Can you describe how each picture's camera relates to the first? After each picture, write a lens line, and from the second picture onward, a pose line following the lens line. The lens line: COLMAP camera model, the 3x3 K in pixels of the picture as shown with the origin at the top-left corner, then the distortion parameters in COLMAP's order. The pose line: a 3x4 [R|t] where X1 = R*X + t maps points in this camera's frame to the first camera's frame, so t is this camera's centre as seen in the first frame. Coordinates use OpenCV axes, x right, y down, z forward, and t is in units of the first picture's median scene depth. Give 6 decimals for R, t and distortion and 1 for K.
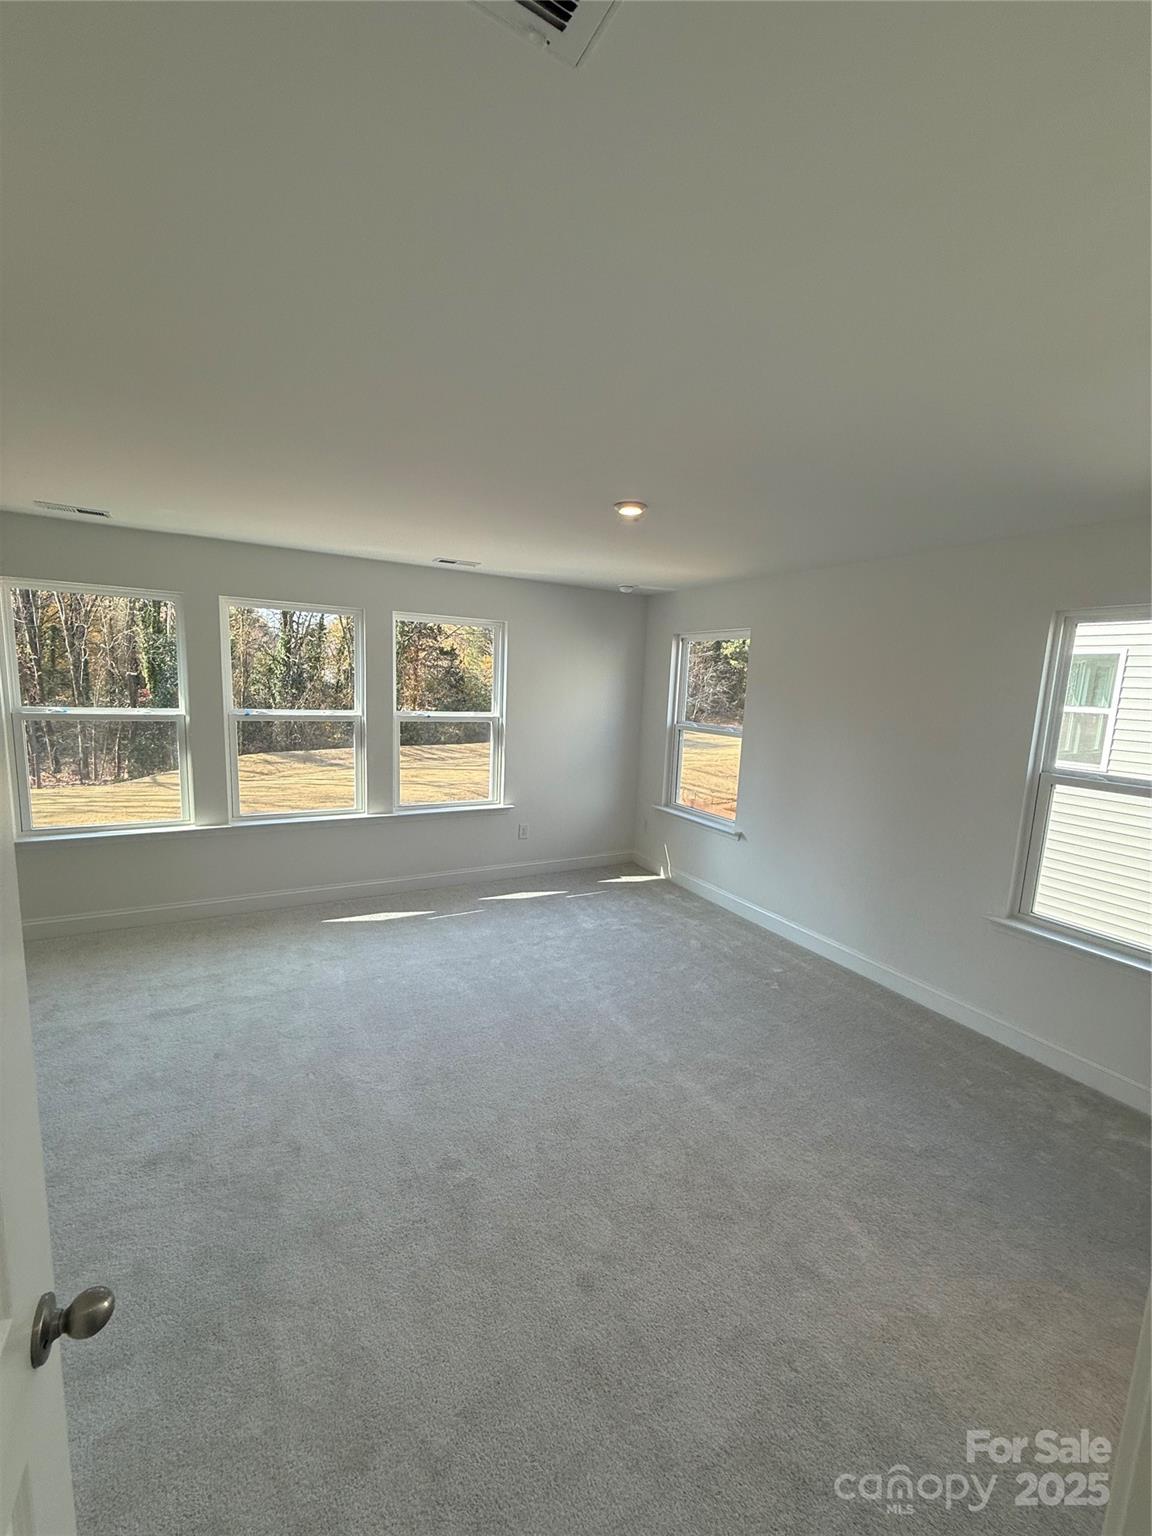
lens RADIAL K [[613.4, 0, 584.8], [0, 613.4, 769.7], [0, 0, 1]] dist [-0.000838, -0.000081]
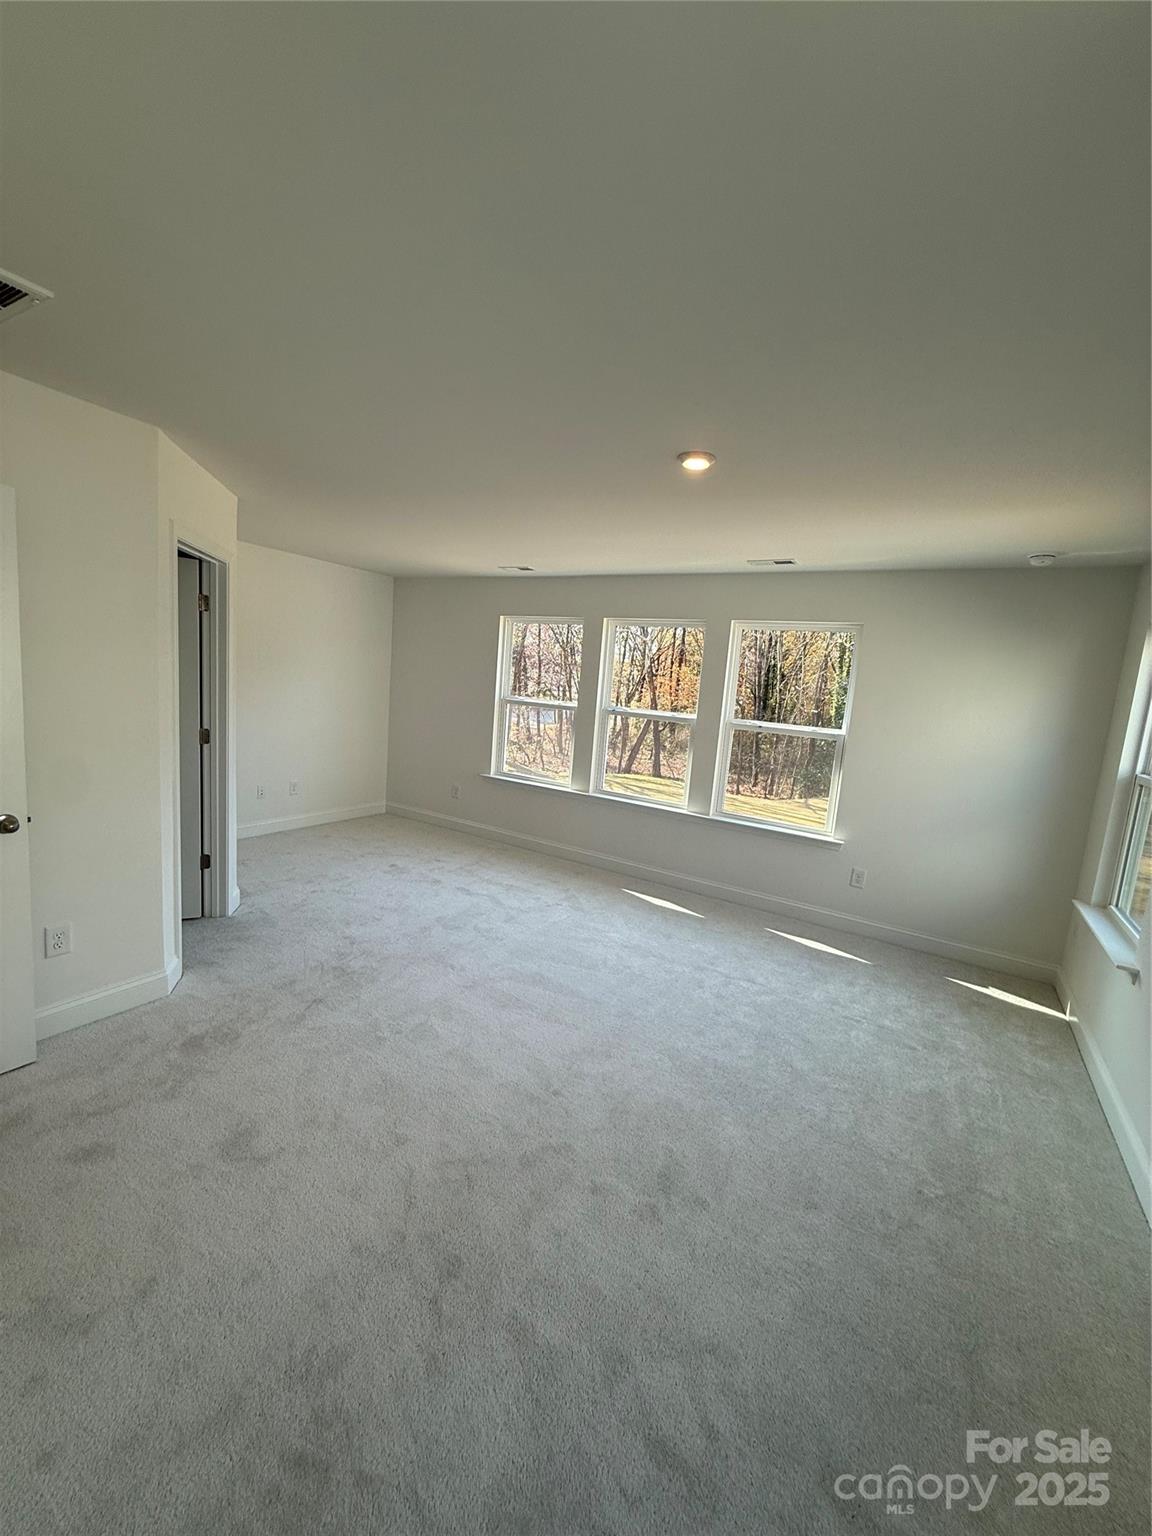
lens RADIAL K [[613.4, 0, 583.7], [0, 613.4, 768.6], [0, 0, 1]] dist [-0.000838, -0.000081]
pose [[0.489938, 0.117055, -0.863863, 0.458611], [-0.188973, 0.981642, 0.025838, 0.006791], [0.851029, 0.150588, 0.503064, 0.287971]]
